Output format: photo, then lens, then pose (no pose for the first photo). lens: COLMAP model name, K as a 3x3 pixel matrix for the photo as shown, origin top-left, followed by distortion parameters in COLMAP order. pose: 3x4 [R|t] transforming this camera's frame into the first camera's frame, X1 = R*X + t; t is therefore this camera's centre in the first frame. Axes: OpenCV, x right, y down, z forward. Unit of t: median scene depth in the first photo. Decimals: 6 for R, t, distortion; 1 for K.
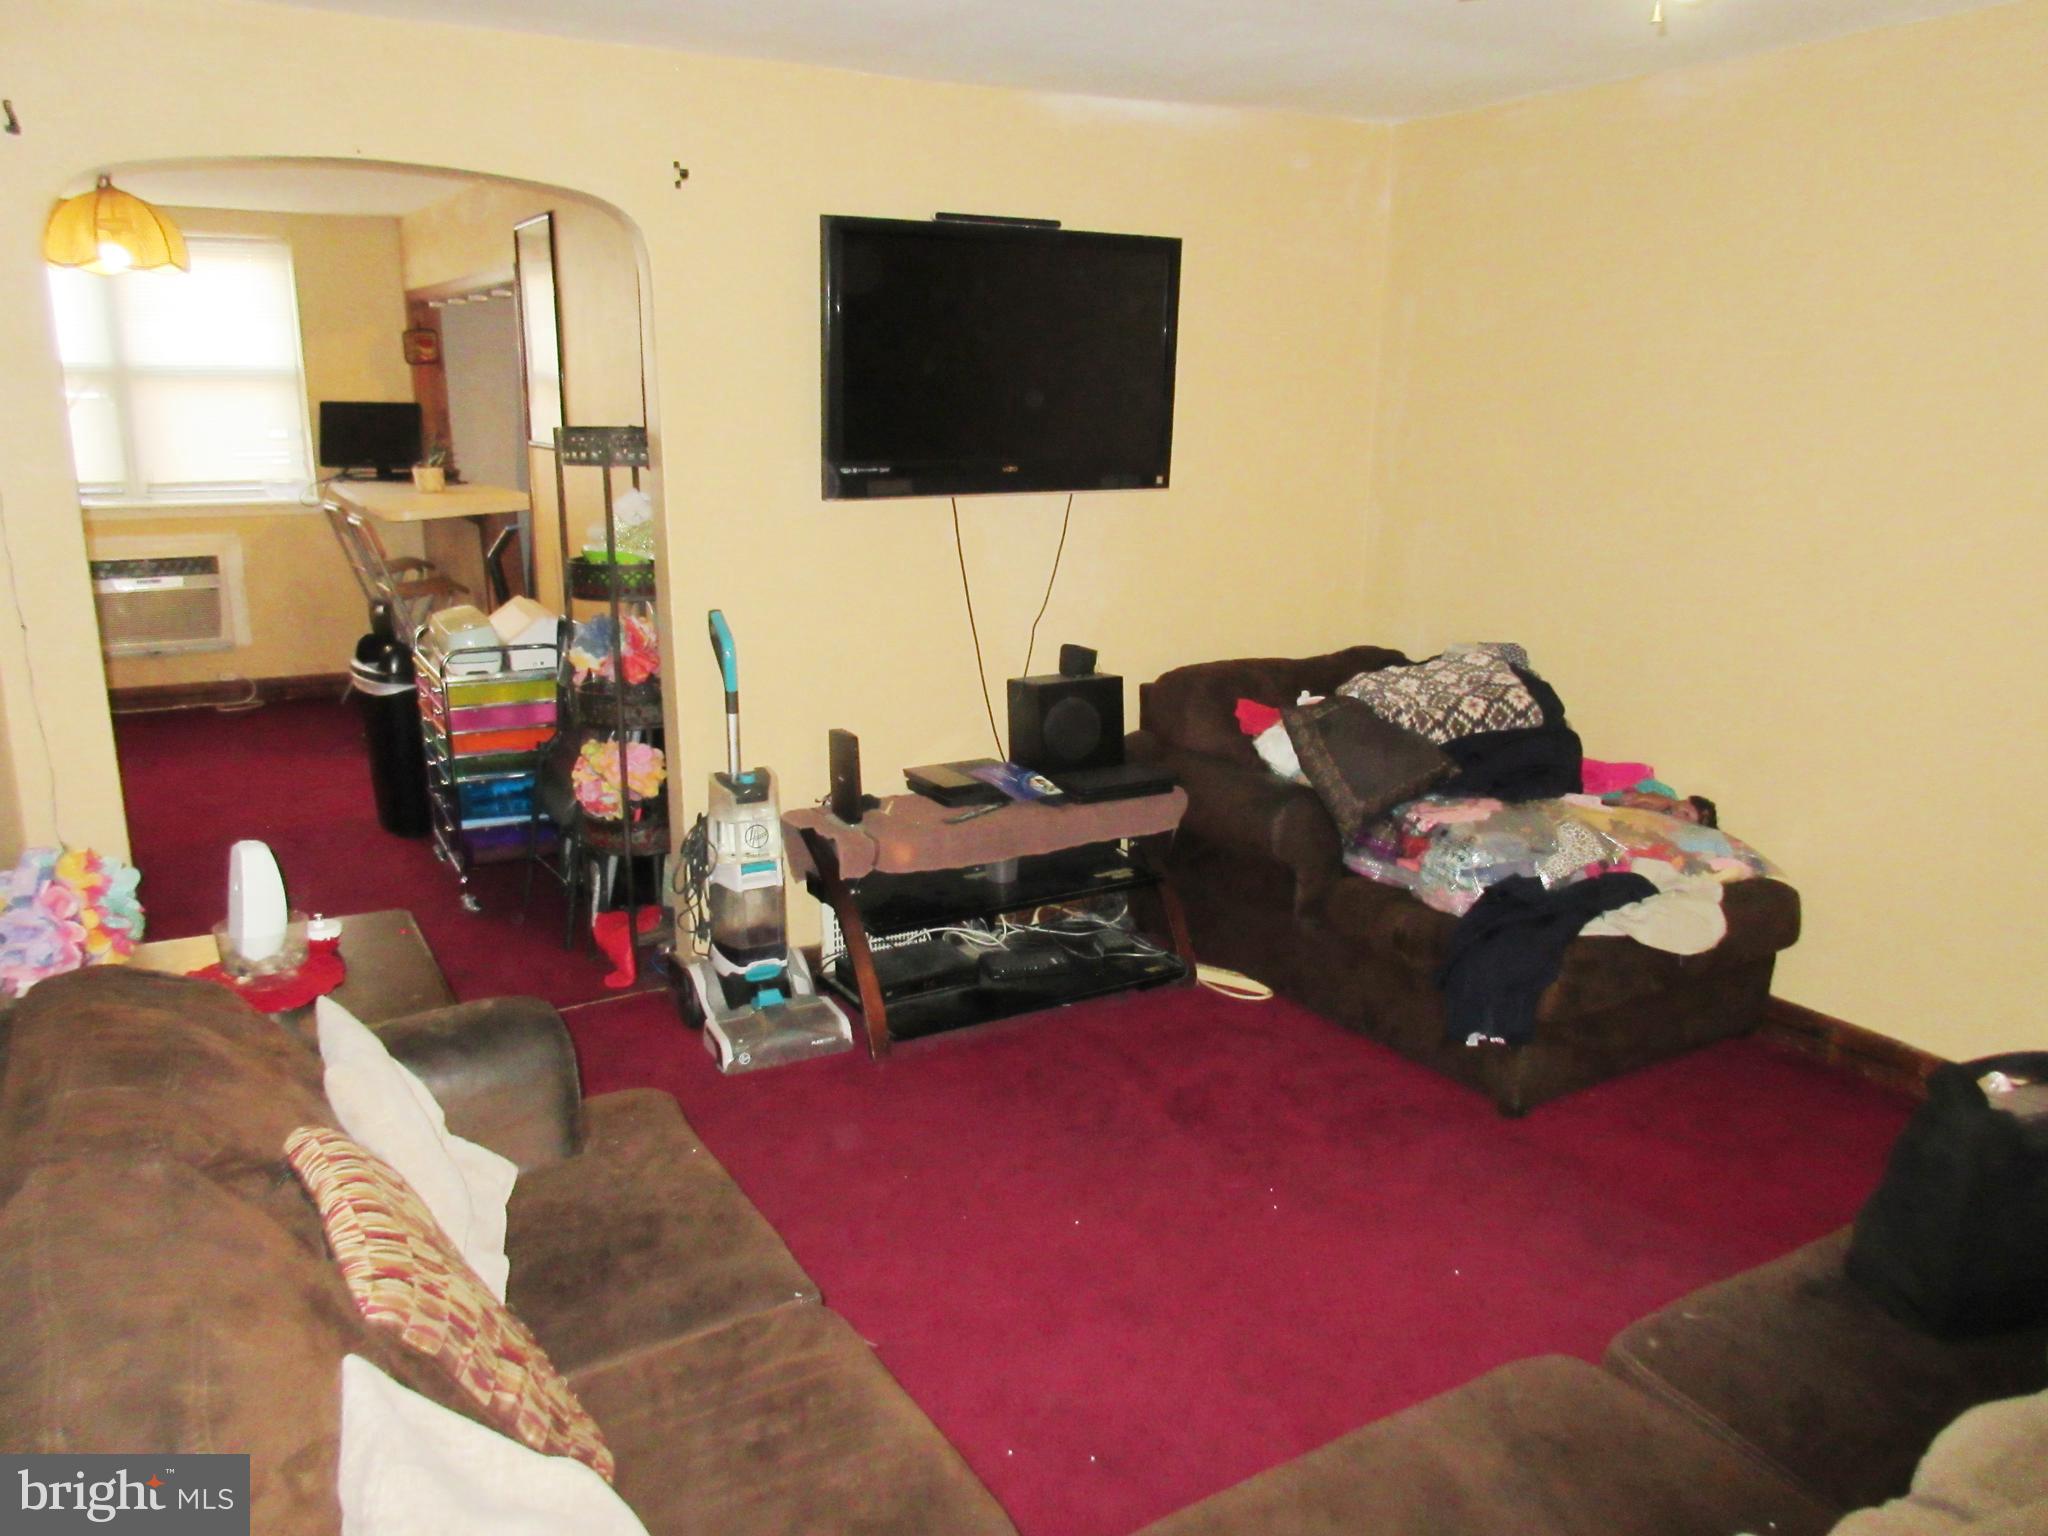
lens RADIAL K [[1501.6, 0, 988.4], [0, 1501.6, 768.3], [0, 0, 1]] dist [0.030409, -0.000204]
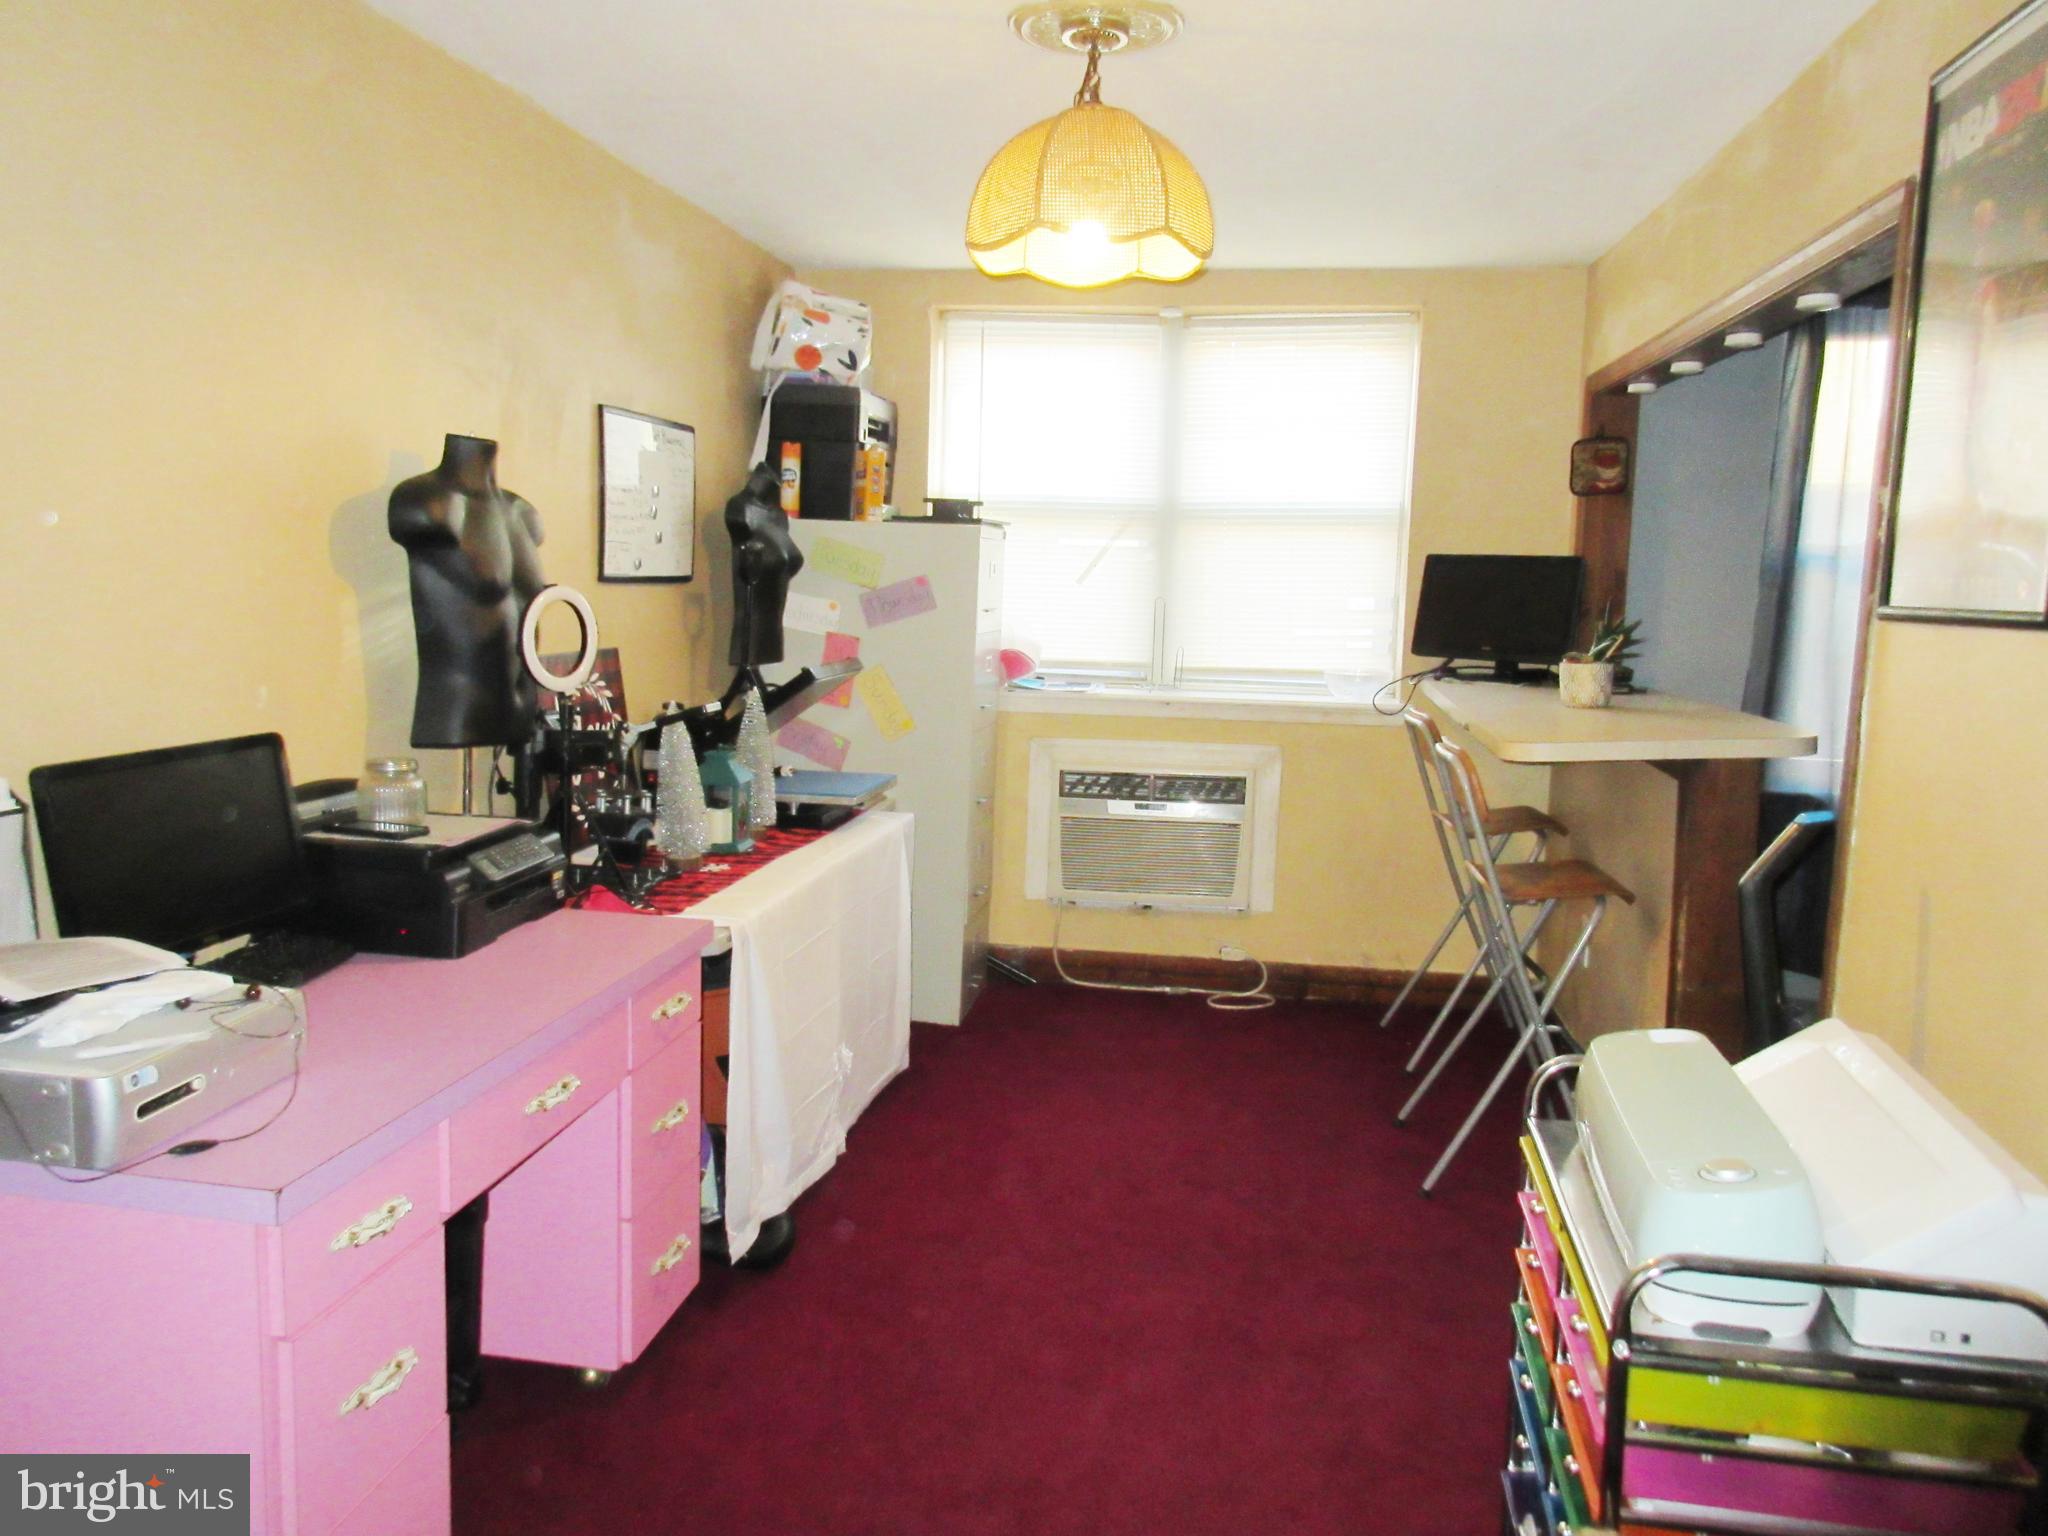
lens RADIAL K [[1469.8, 0, 1024.0], [0, 1469.8, 768.0], [0, 0, 1]] dist [-0.019265, -0.001722]
pose [[0.774532, 0.095945, -0.625216, -0.191184], [-0.175086, 0.982328, -0.066153, -0.089604], [0.607820, 0.160704, 0.777643, 0.461743]]
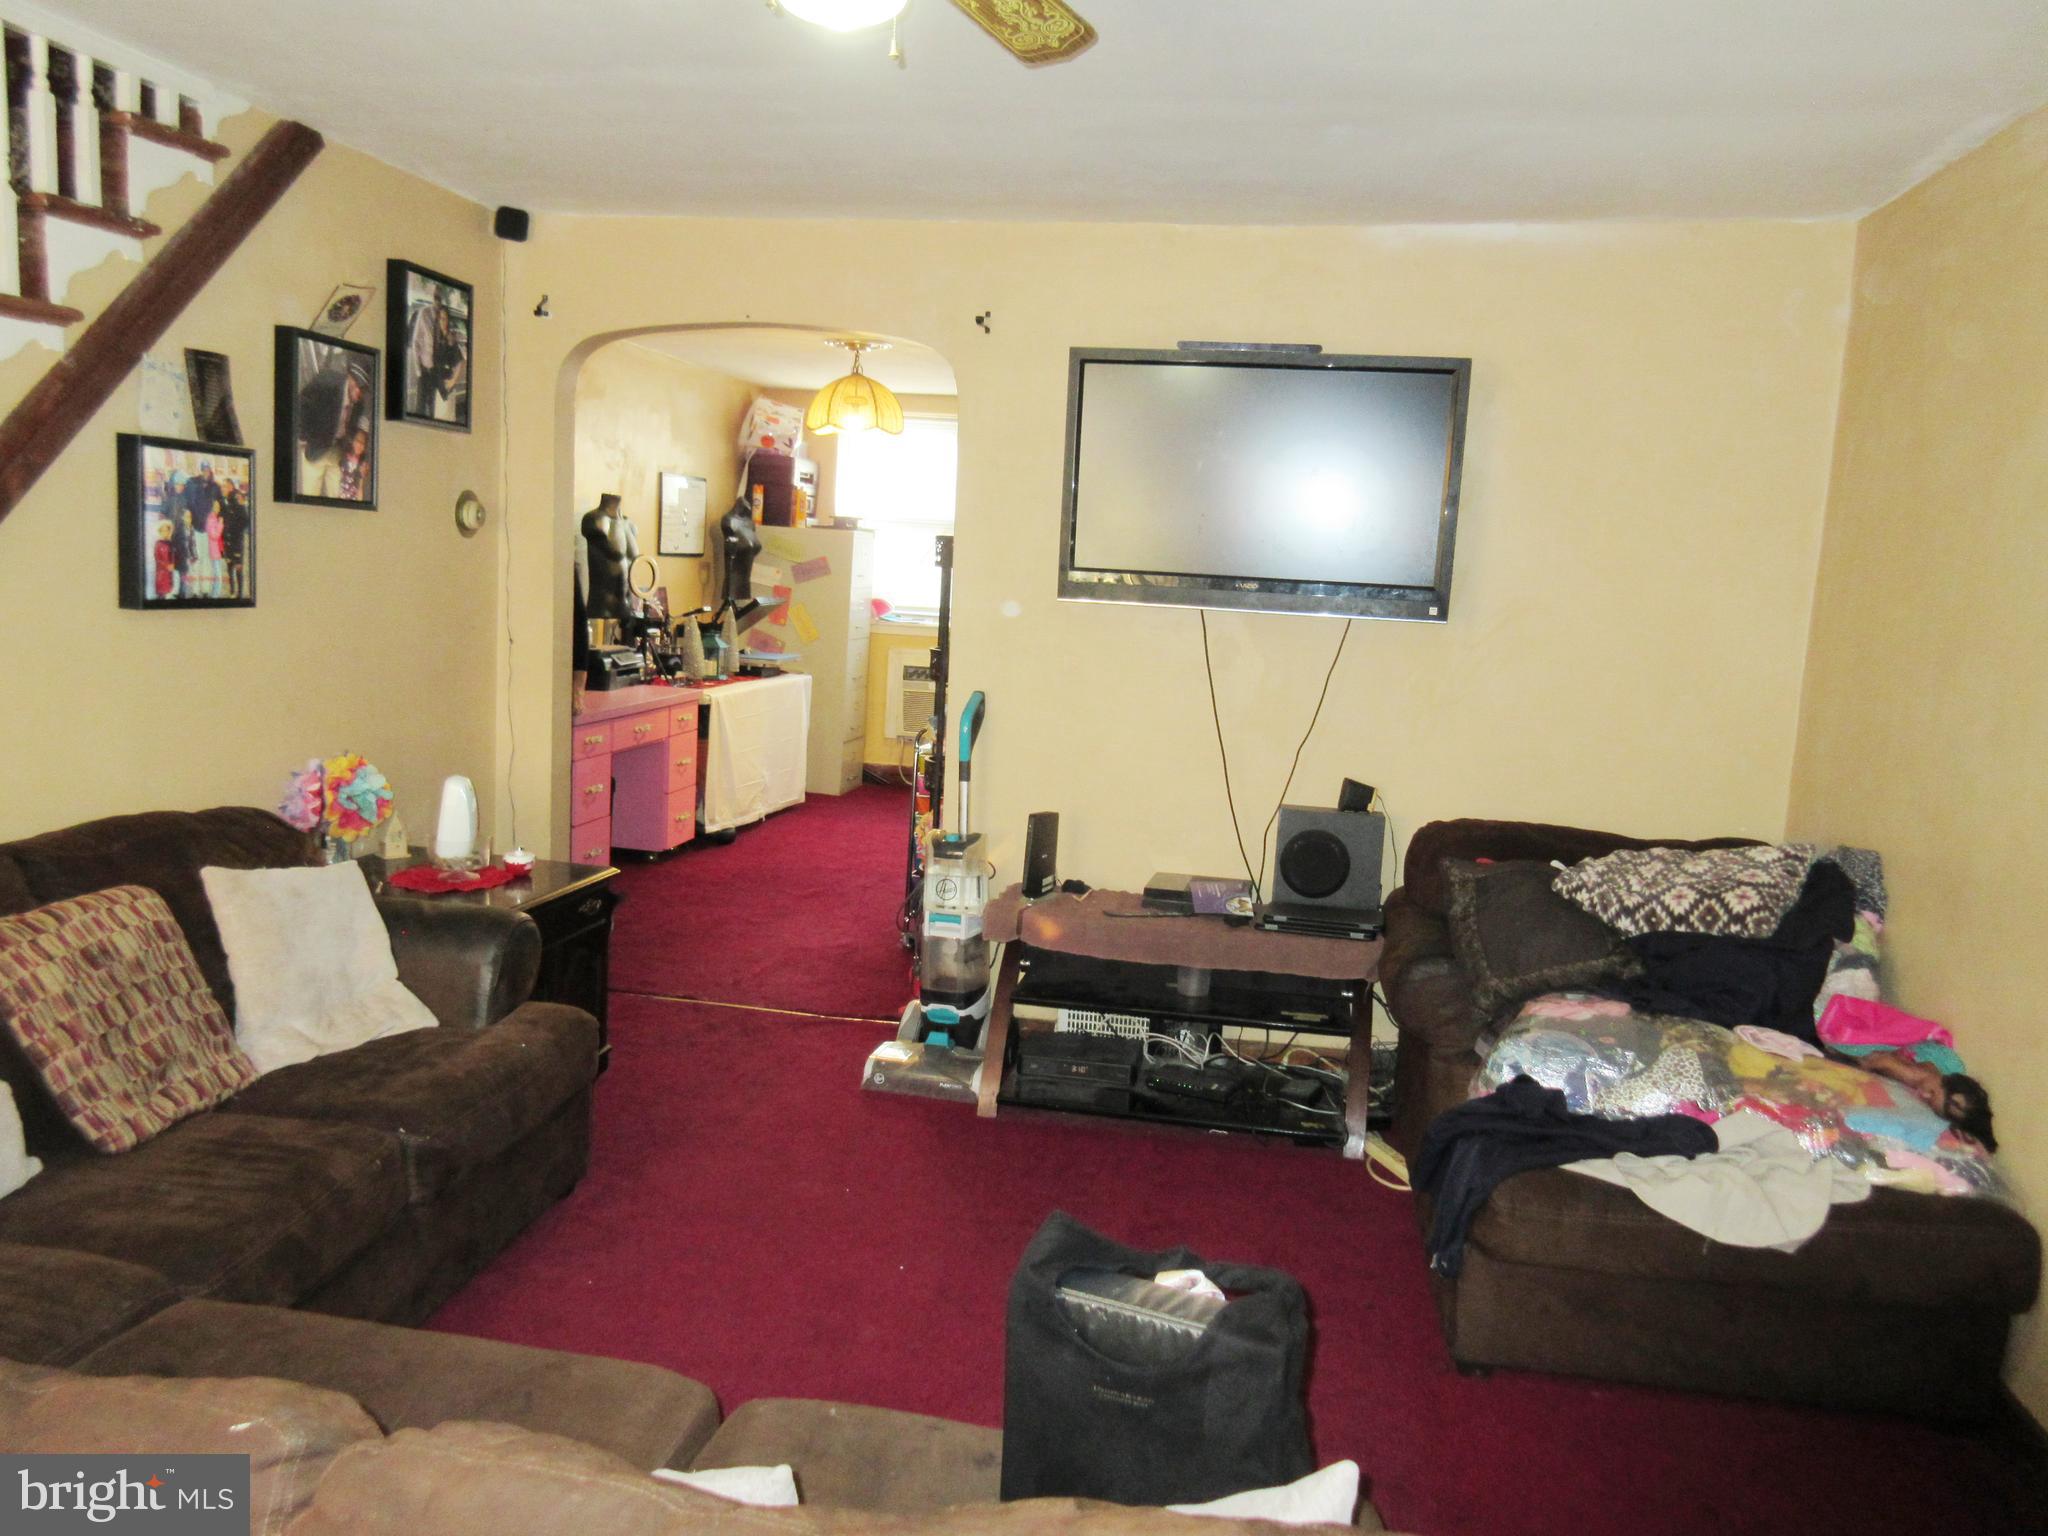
lens RADIAL K [[1469.8, 0, 1024.0], [0, 1469.8, 768.0], [0, 0, 1]] dist [-0.019265, -0.001722]
pose [[0.759135, 0.122318, -0.639338, 0.314372], [-0.205216, 0.977071, -0.056735, 0.003991], [0.617739, 0.174272, 0.766830, 0.101323]]
